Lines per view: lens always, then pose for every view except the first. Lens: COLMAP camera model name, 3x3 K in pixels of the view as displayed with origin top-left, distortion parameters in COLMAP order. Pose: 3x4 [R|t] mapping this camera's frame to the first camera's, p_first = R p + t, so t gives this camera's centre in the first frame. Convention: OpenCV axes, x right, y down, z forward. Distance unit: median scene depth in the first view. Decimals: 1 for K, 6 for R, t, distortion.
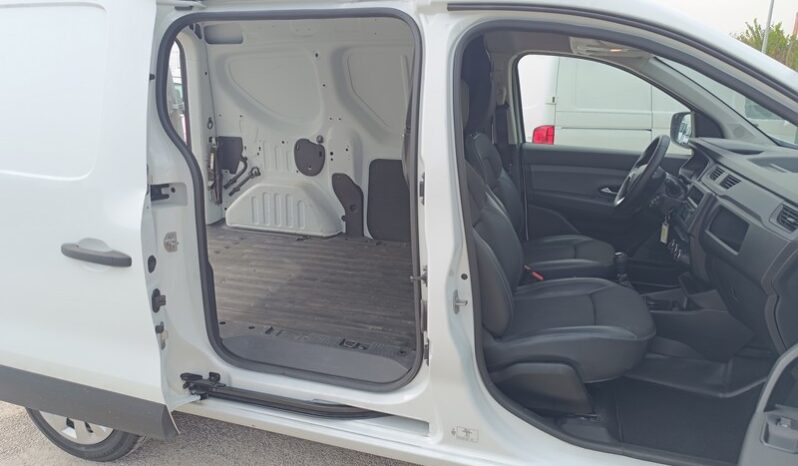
lens RADIAL K [[543.0, 0, 398.9], [0, 543.0, 228.8], [0, 0, 1]] dist [0.038836, -0.042881]
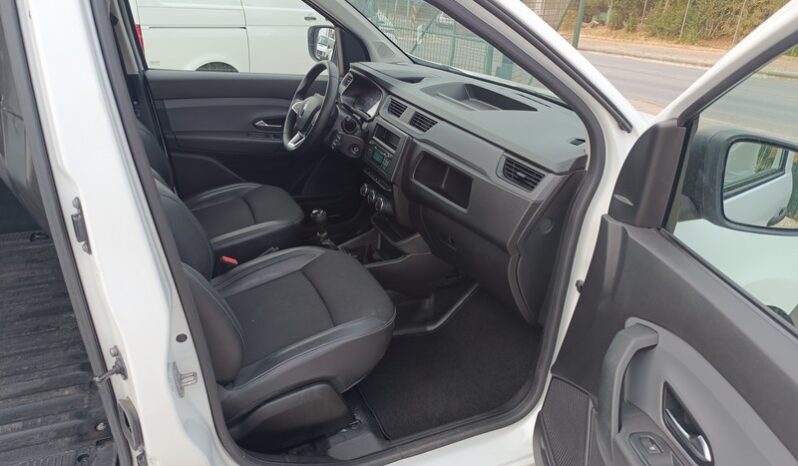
lens RADIAL K [[549.7, 0, 399.0], [0, 549.7, 233.0], [0, 0, 1]] dist [0.035982, -0.047319]
pose [[0.749764, -0.245285, 0.614564, -0.046163], [0.121772, 0.964042, 0.236208, -0.124377], [-0.650404, -0.102264, 0.752673, 0.289267]]
